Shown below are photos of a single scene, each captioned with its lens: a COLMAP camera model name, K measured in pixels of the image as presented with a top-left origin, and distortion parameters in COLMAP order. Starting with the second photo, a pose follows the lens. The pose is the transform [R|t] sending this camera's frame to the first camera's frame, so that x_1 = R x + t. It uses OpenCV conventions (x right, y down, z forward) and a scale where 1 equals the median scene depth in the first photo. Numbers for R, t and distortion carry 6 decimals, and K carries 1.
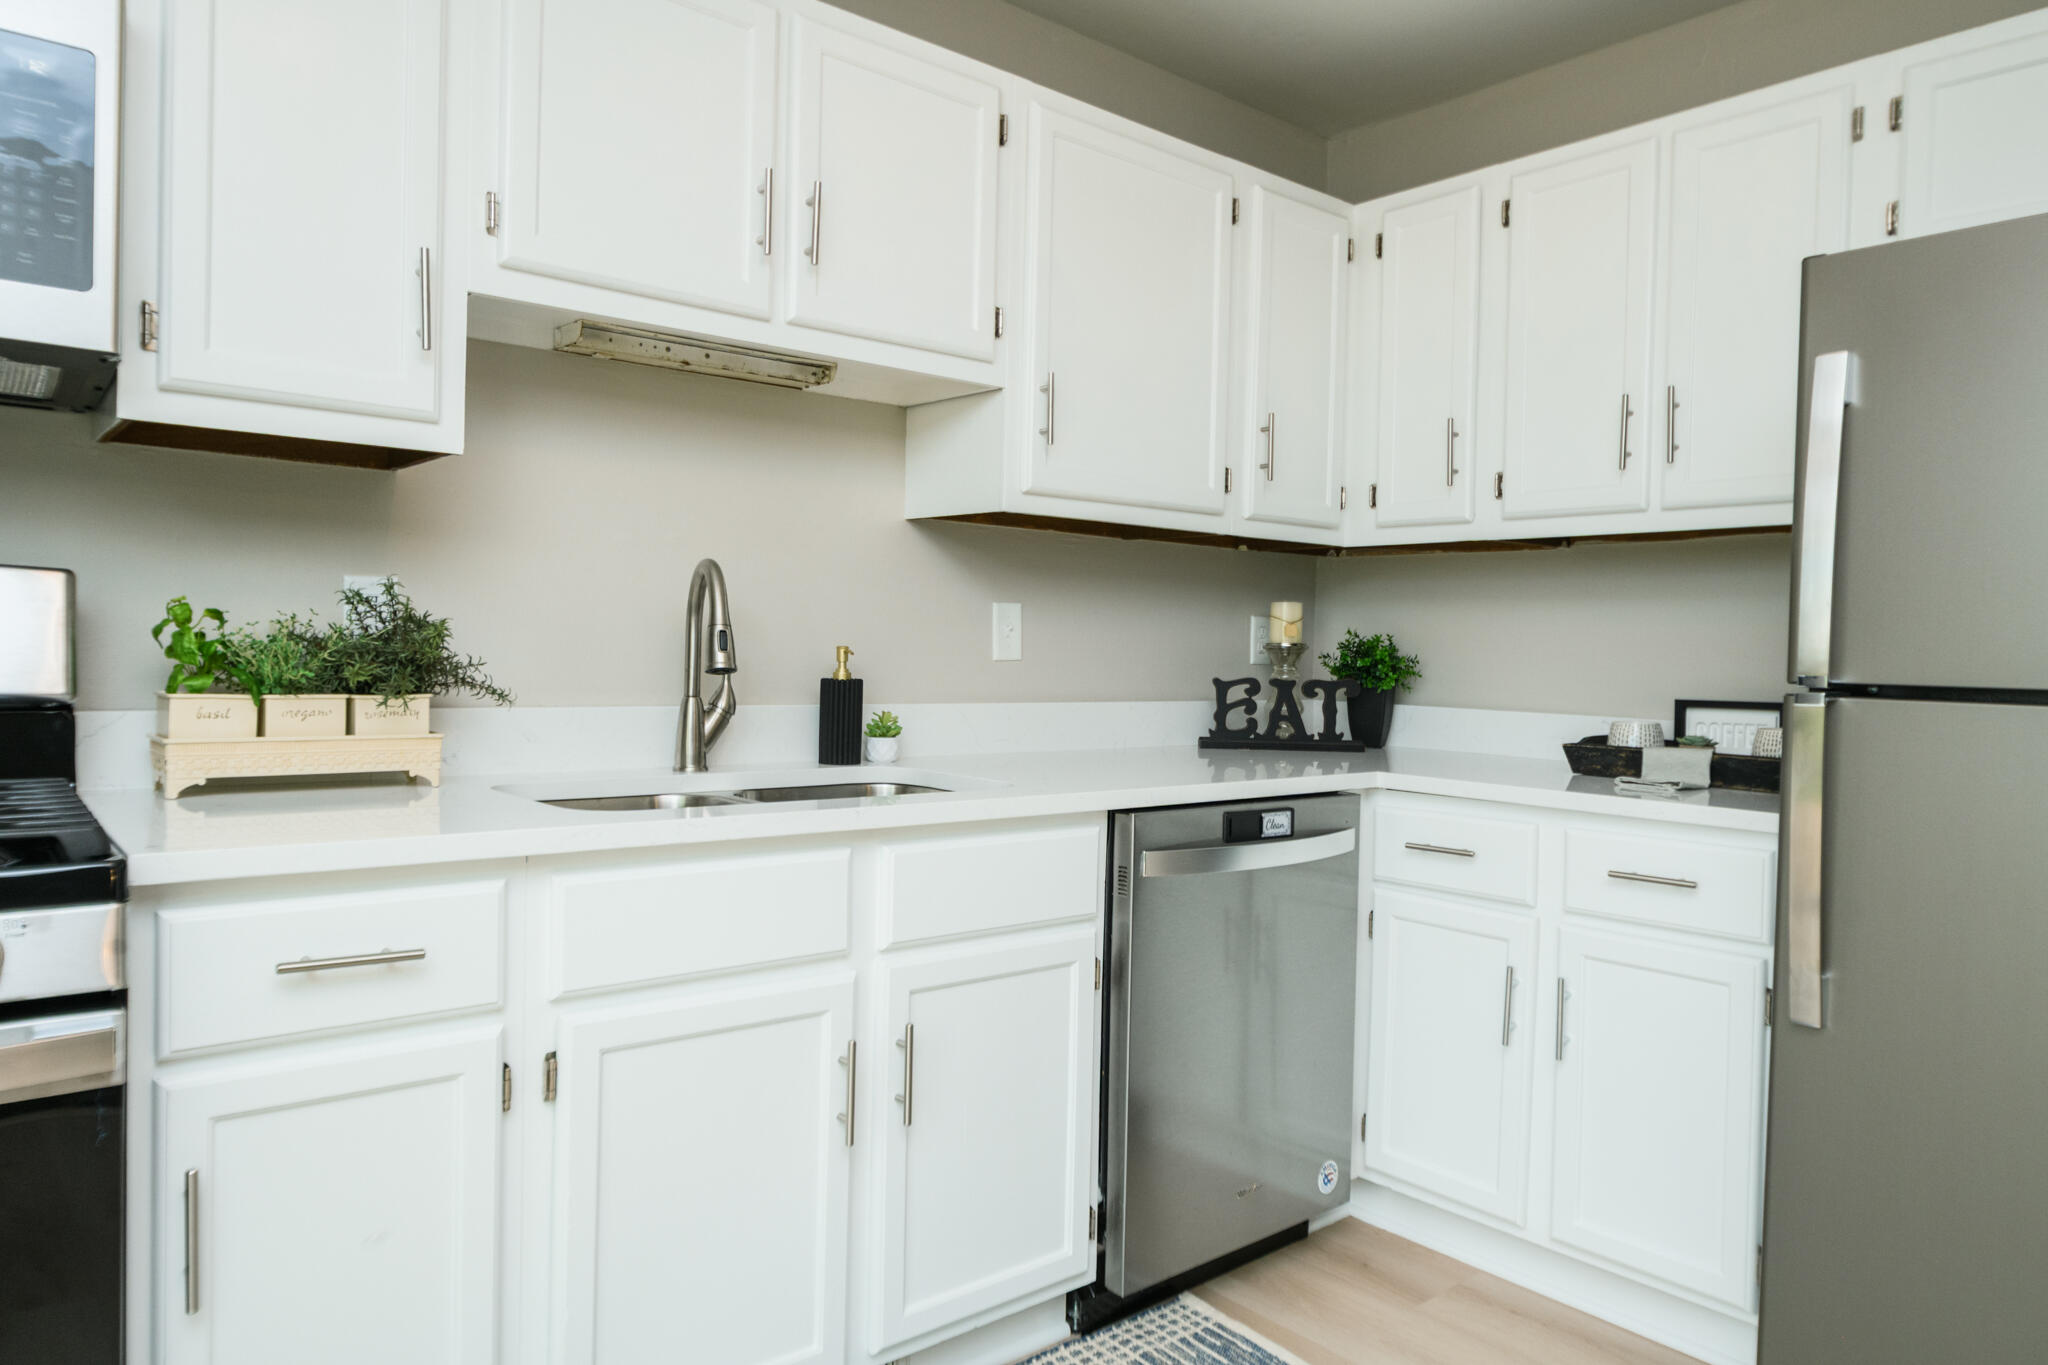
lens RADIAL K [[1323.0, 0, 1033.1], [0, 1323.0, 675.5], [0, 0, 1]] dist [-0.004406, -0.002841]
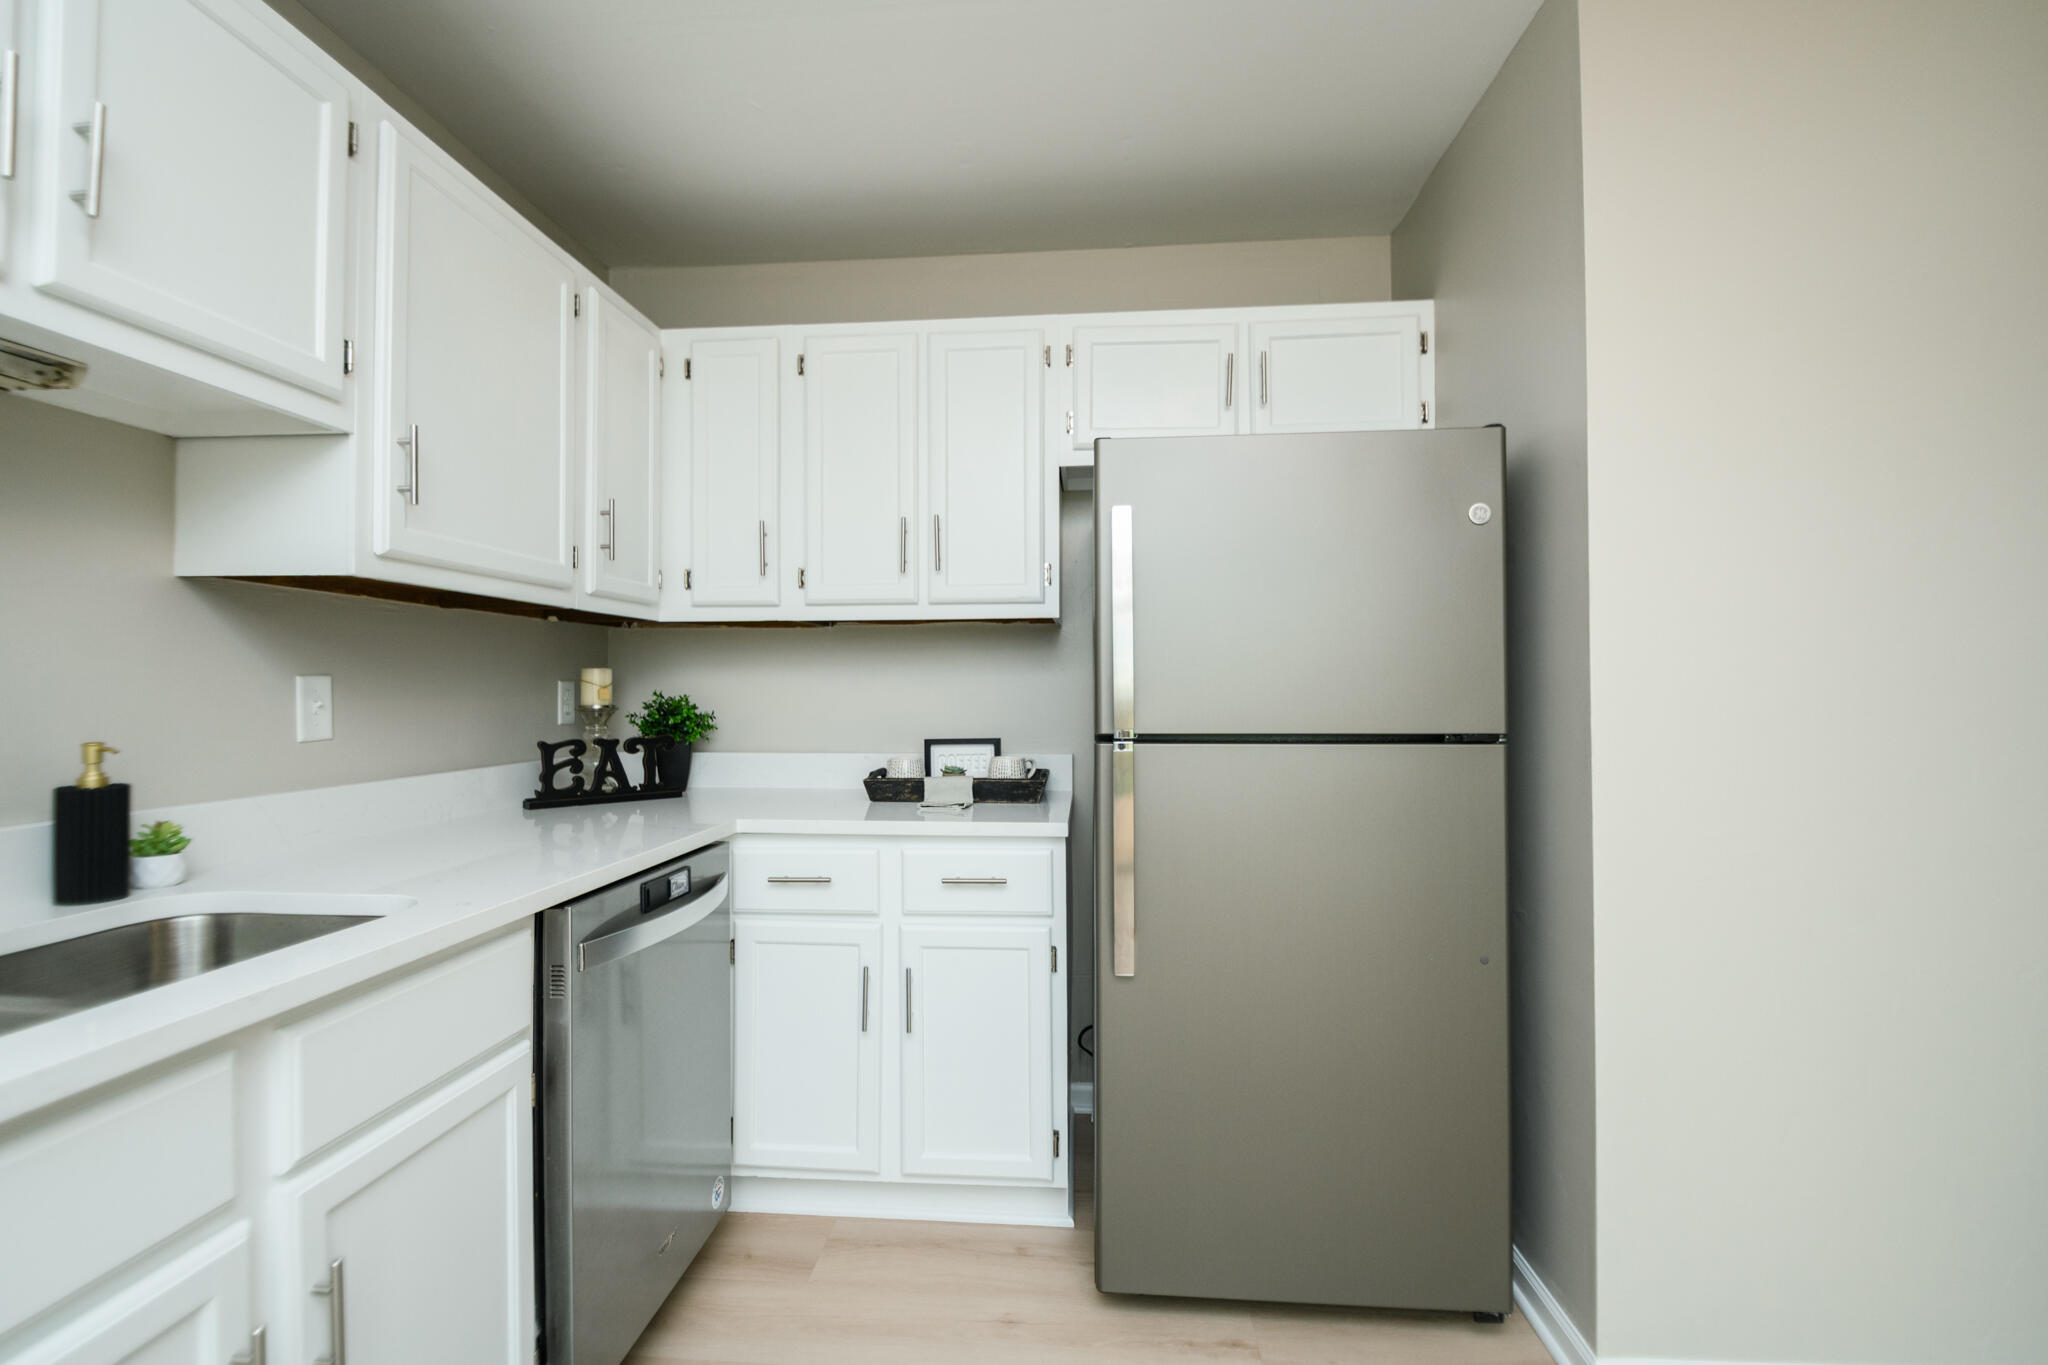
lens RADIAL K [[913.2, 0, 1015.6], [0, 913.2, 677.8], [0, 0, 1]] dist [-0.001073, -0.007472]
pose [[0.711484, -0.015357, 0.702534, -0.133203], [0.034428, 0.999322, -0.013022, -0.034094], [-0.701858, 0.033452, 0.711531, 0.271183]]
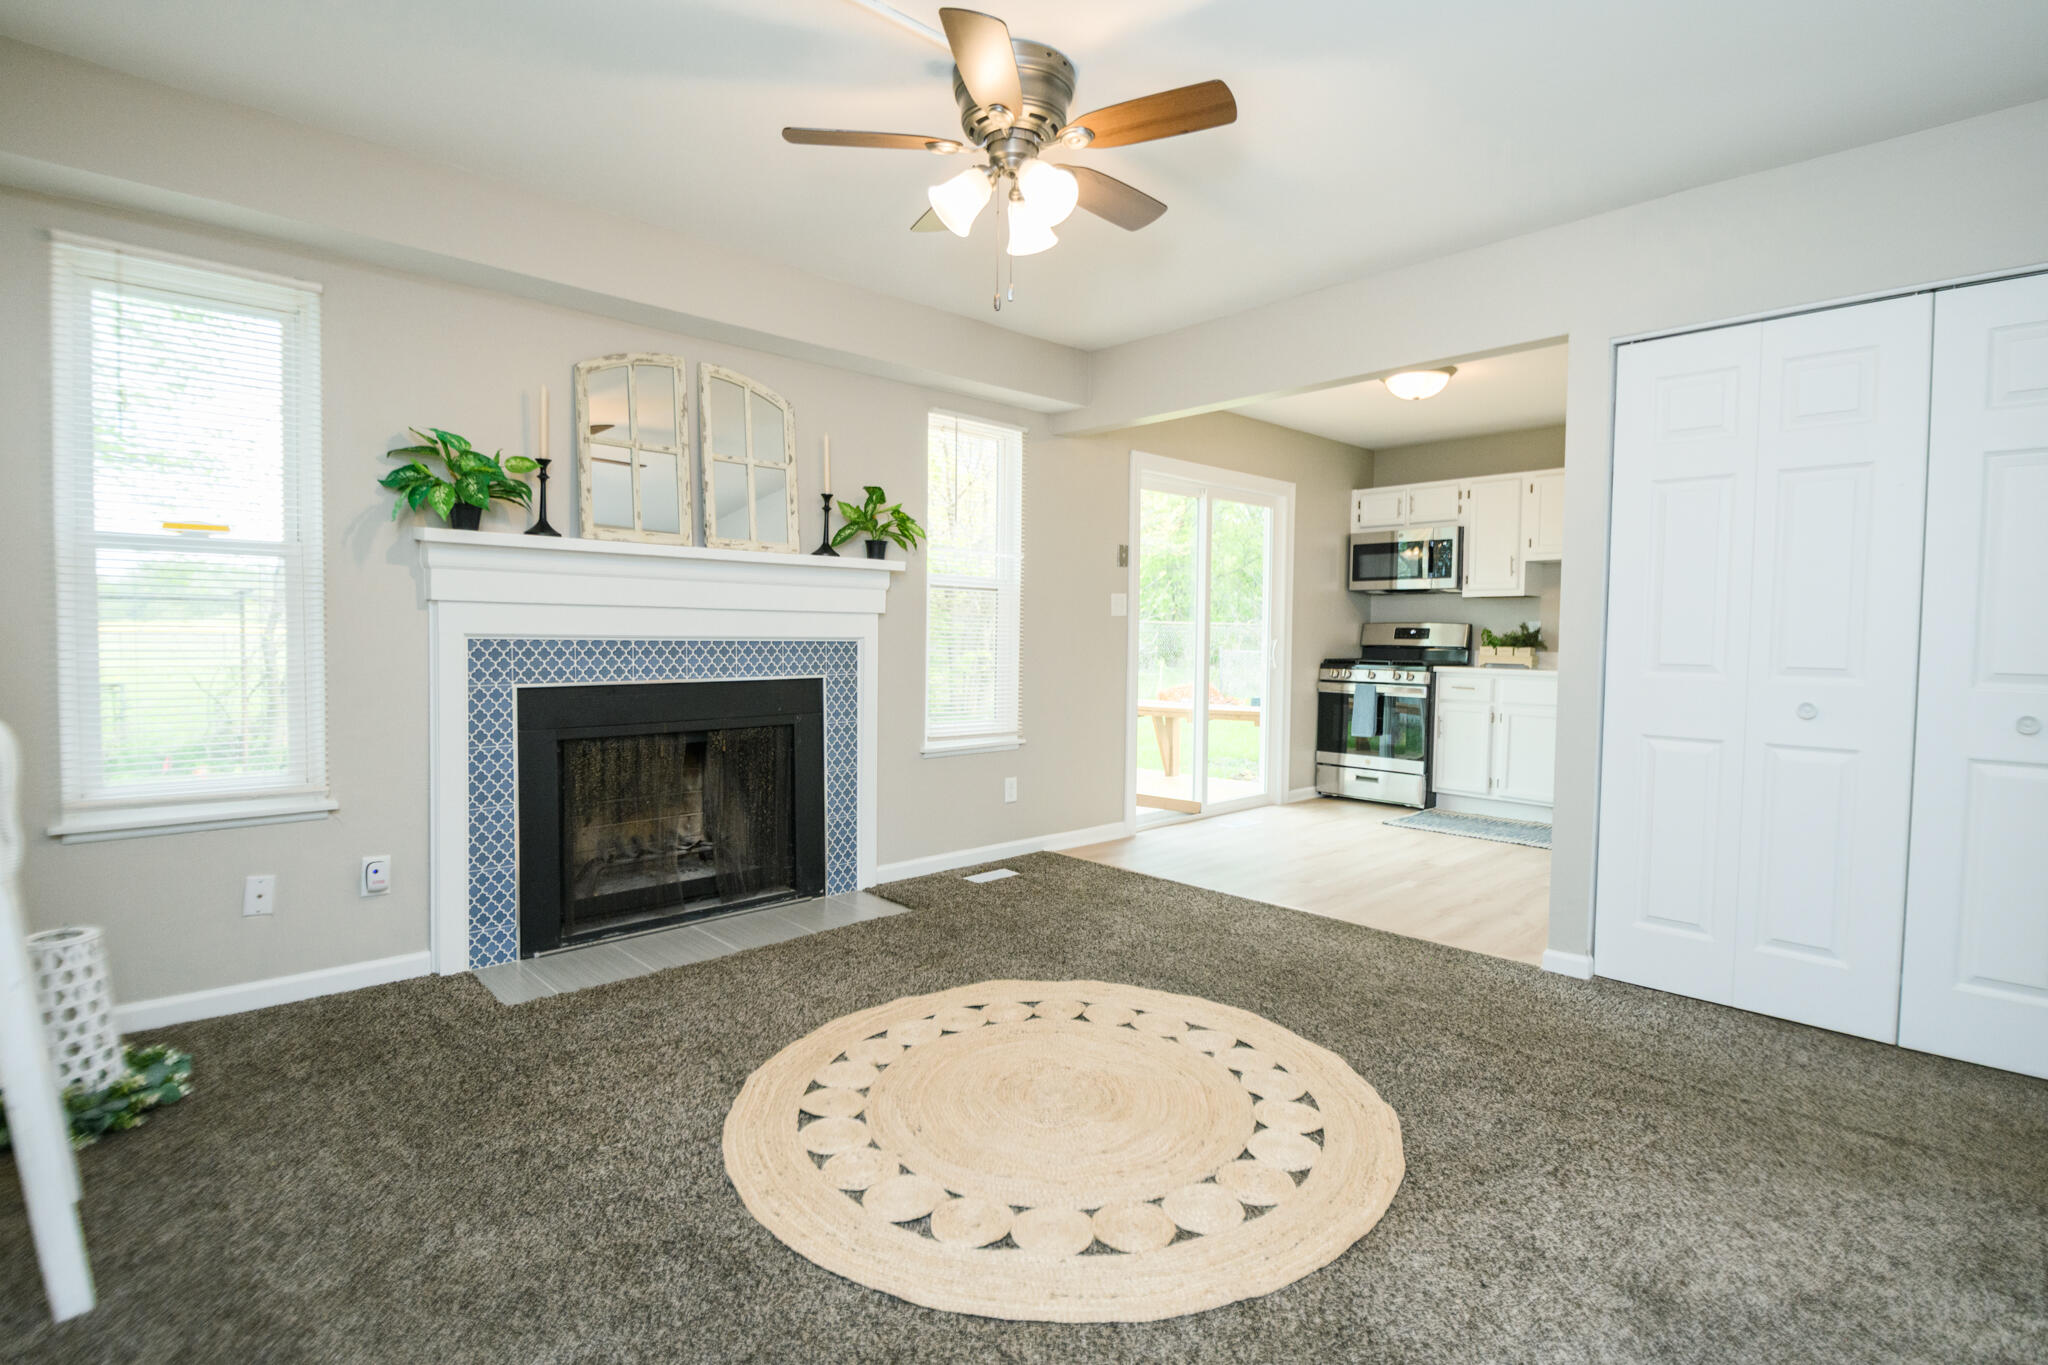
lens RADIAL K [[1009.9, 0, 1024.0], [0, 1009.9, 682.5], [0, 0, 1]] dist [0.000190, 0.000197]
pose [[0.056811, 0.024238, -0.998091, 2.256592], [-0.032908, 0.999208, 0.022392, 0.088315], [0.997842, 0.031573, 0.057564, -0.717747]]
